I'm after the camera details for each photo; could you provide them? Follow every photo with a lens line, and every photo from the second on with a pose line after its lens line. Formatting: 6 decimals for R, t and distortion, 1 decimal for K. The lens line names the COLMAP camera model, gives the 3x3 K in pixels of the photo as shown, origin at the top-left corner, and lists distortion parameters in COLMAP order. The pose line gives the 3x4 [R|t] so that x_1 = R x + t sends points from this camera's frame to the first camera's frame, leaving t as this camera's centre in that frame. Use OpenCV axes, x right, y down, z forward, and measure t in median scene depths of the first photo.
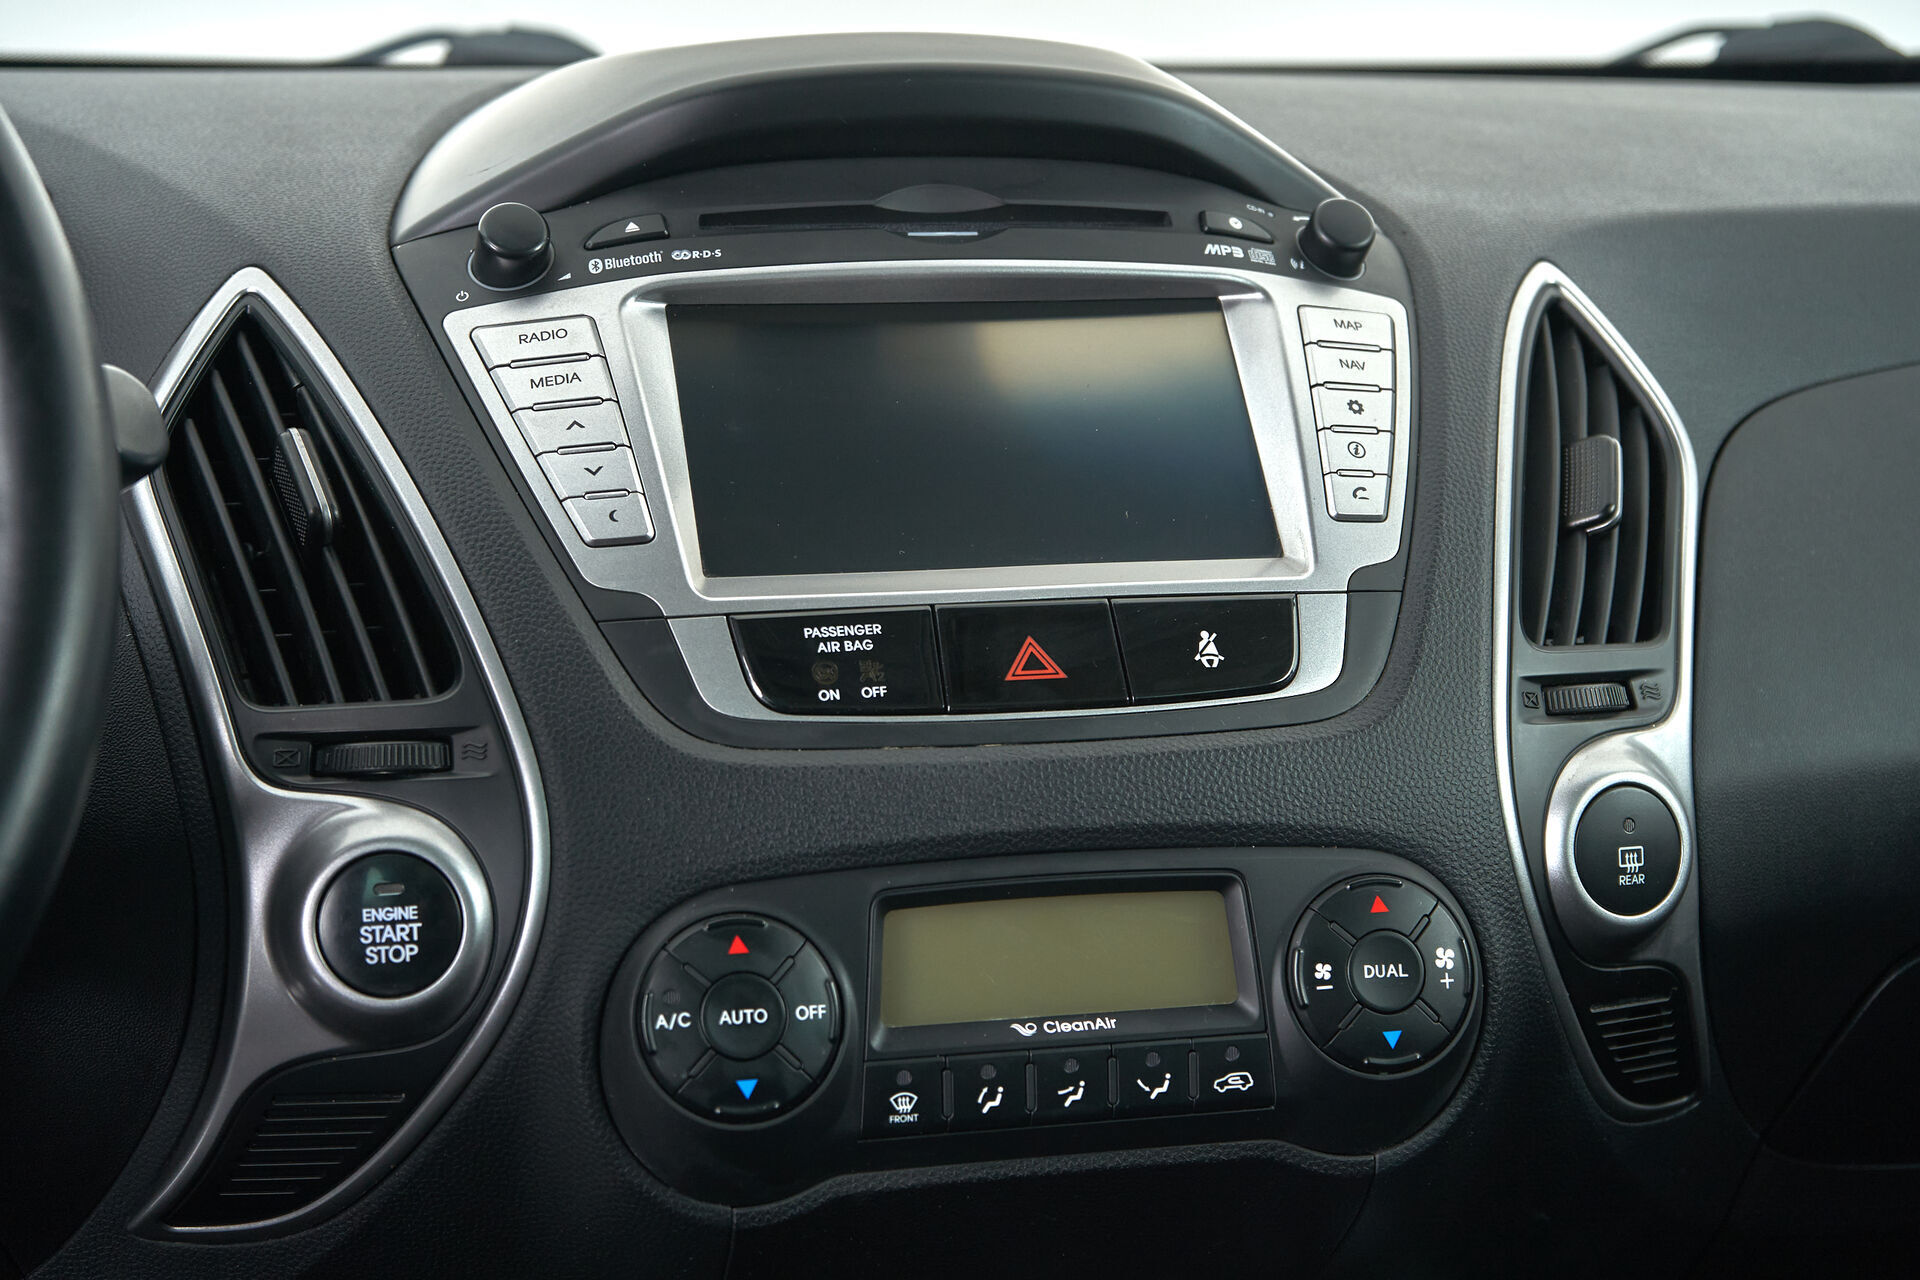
lens RADIAL K [[3127.9, 0, 967.7], [0, 3127.9, 643.1], [0, 0, 1]] dist [0.020663, 0.000000]
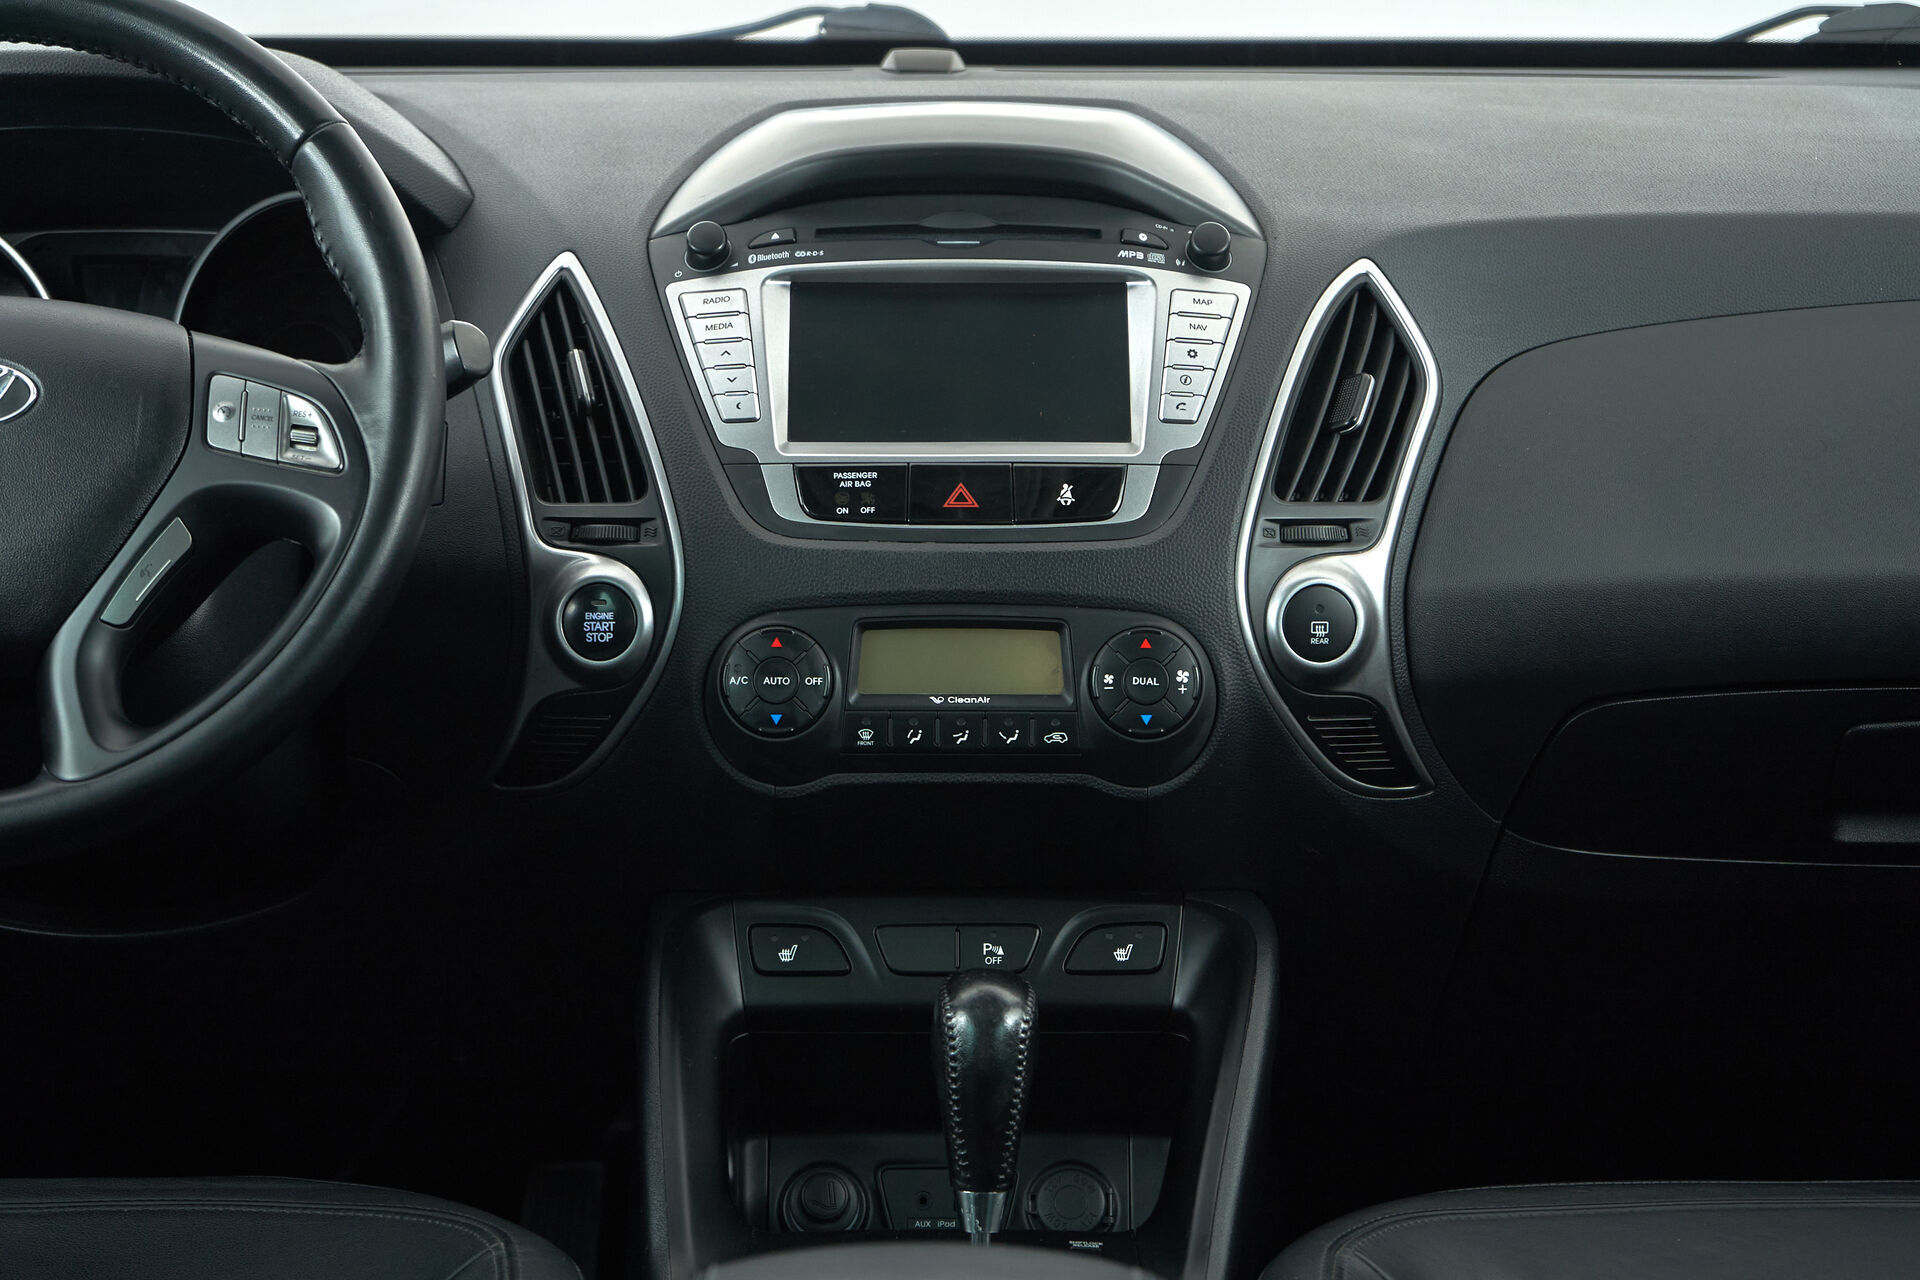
lens RADIAL K [[4149.7, 0, 964.7], [0, 4149.7, 682.3], [0, 0, 1]] dist [0.000271, 0.000000]
pose [[0.969597, 0.055976, -0.238220, 0.579725], [-0.041942, 0.997095, 0.063582, -0.038519], [0.241087, -0.051658, 0.969128, -1.267668]]
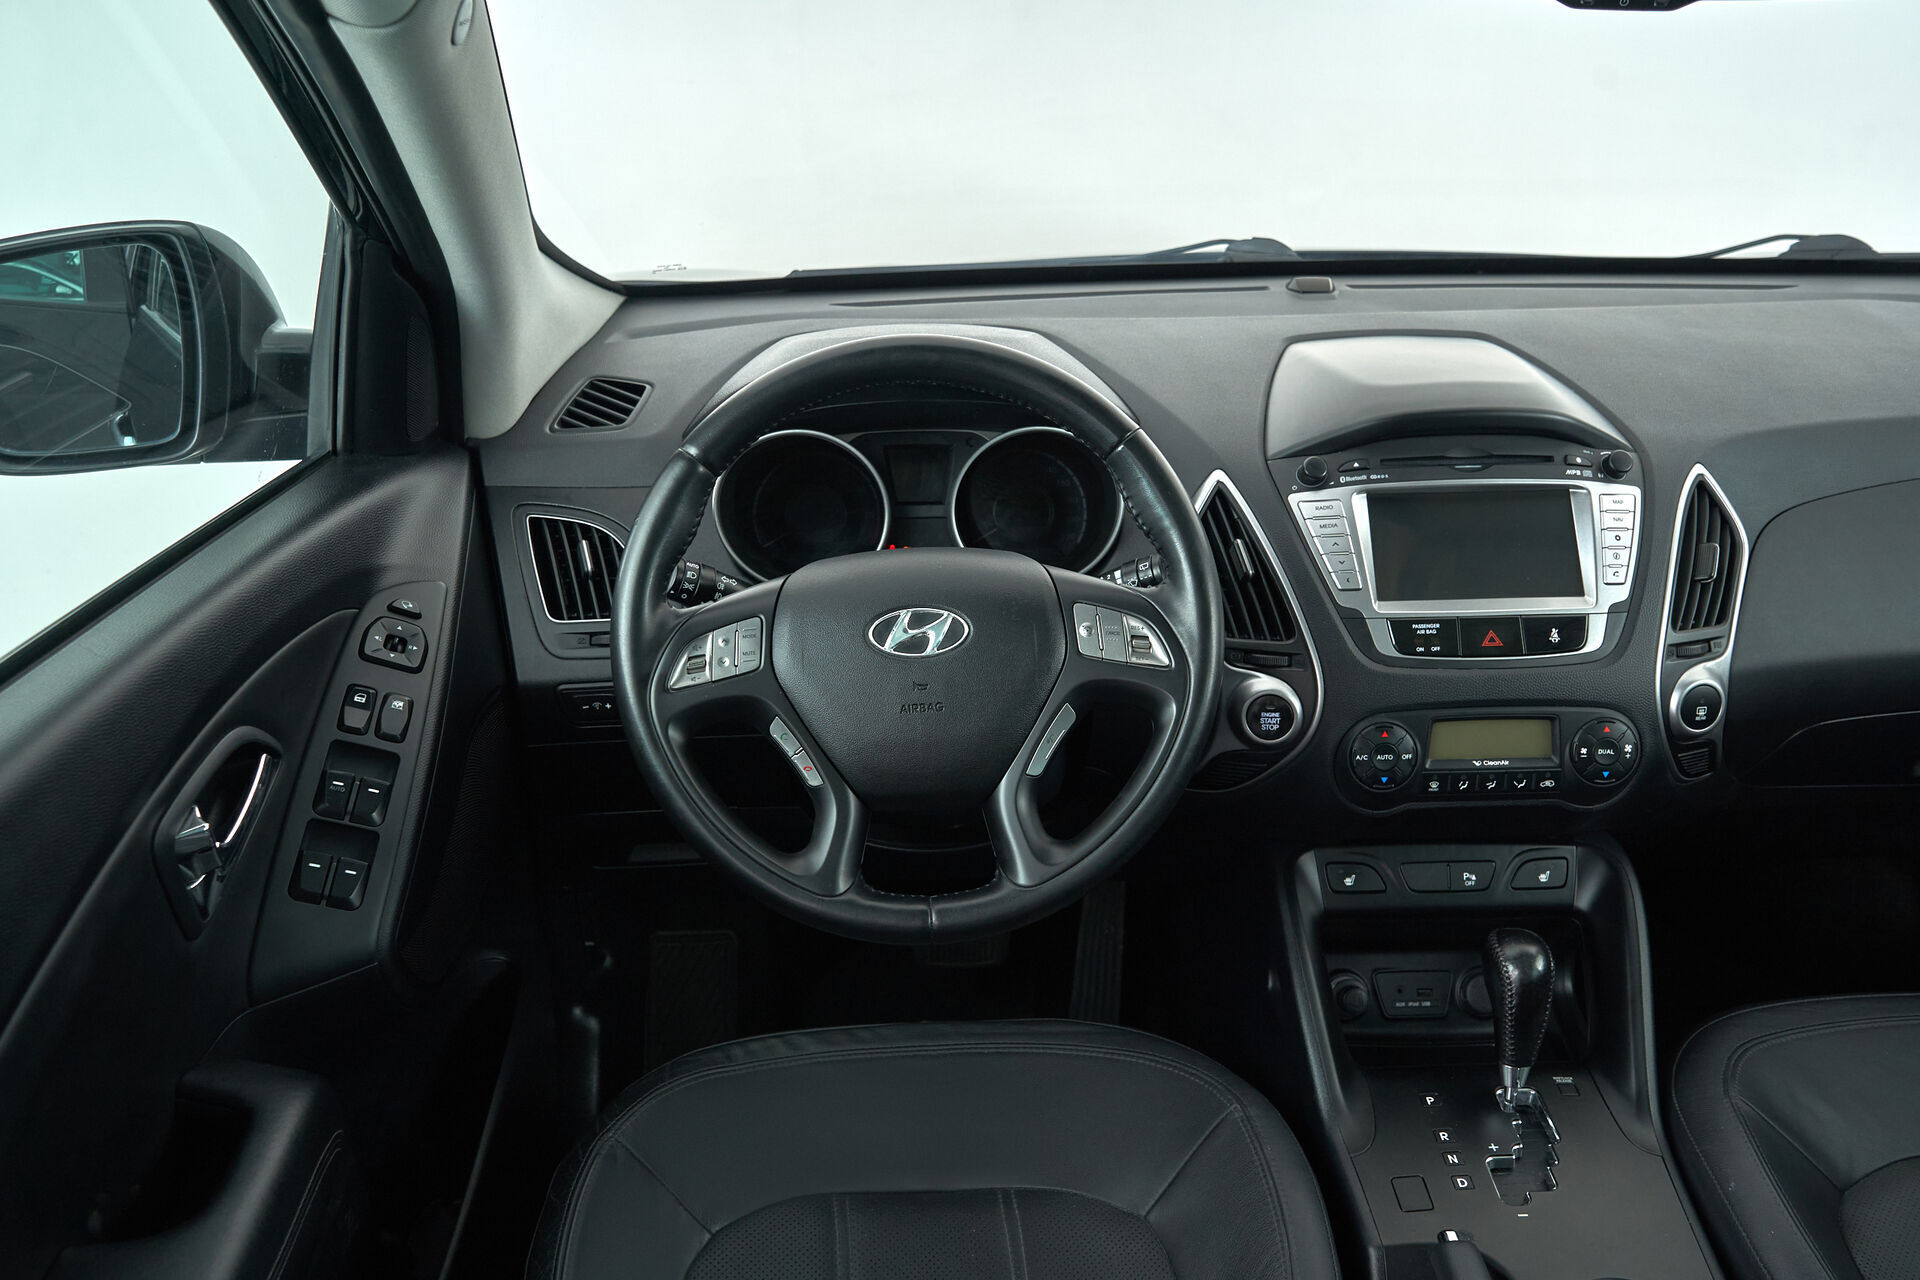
lens RADIAL K [[1573.5, 0, 964.5], [0, 1573.5, 644.0], [0, 0, 1]] dist [0.004685, -0.003295]
pose [[0.975141, 0.080235, -0.206547, -0.152012], [-0.025328, 0.966390, 0.255829, -0.346003], [0.220132, -0.244238, 0.944399, -0.486156]]
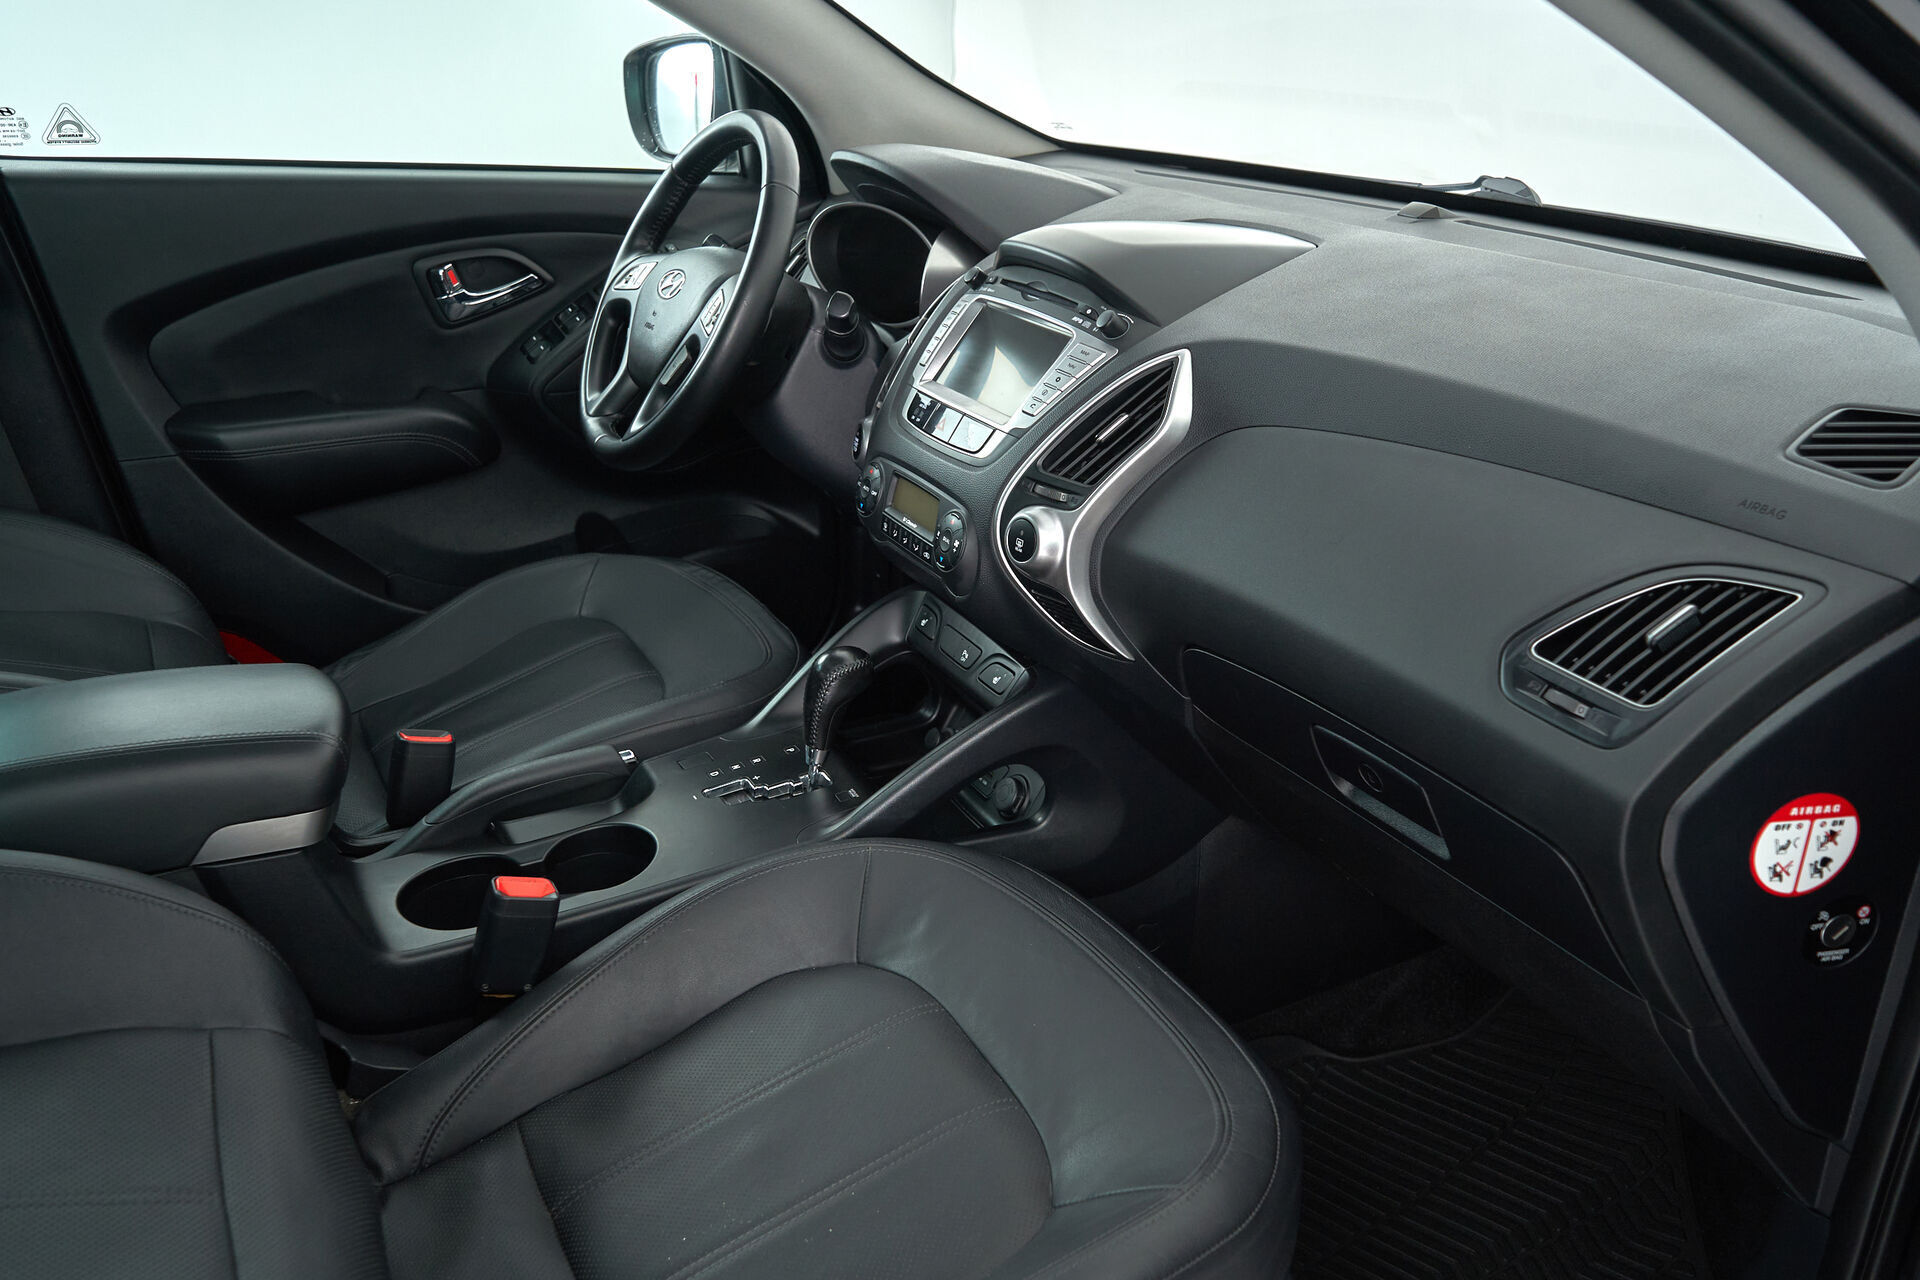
lens RADIAL K [[1573.5, 0, 959.7], [0, 1573.5, 654.9], [0, 0, 1]] dist [0.004685, -0.003295]
pose [[0.216951, 0.382441, -0.898149, 1.664260], [-0.168551, 0.920919, 0.351423, -0.369773], [0.961521, 0.075143, 0.264255, 0.563396]]
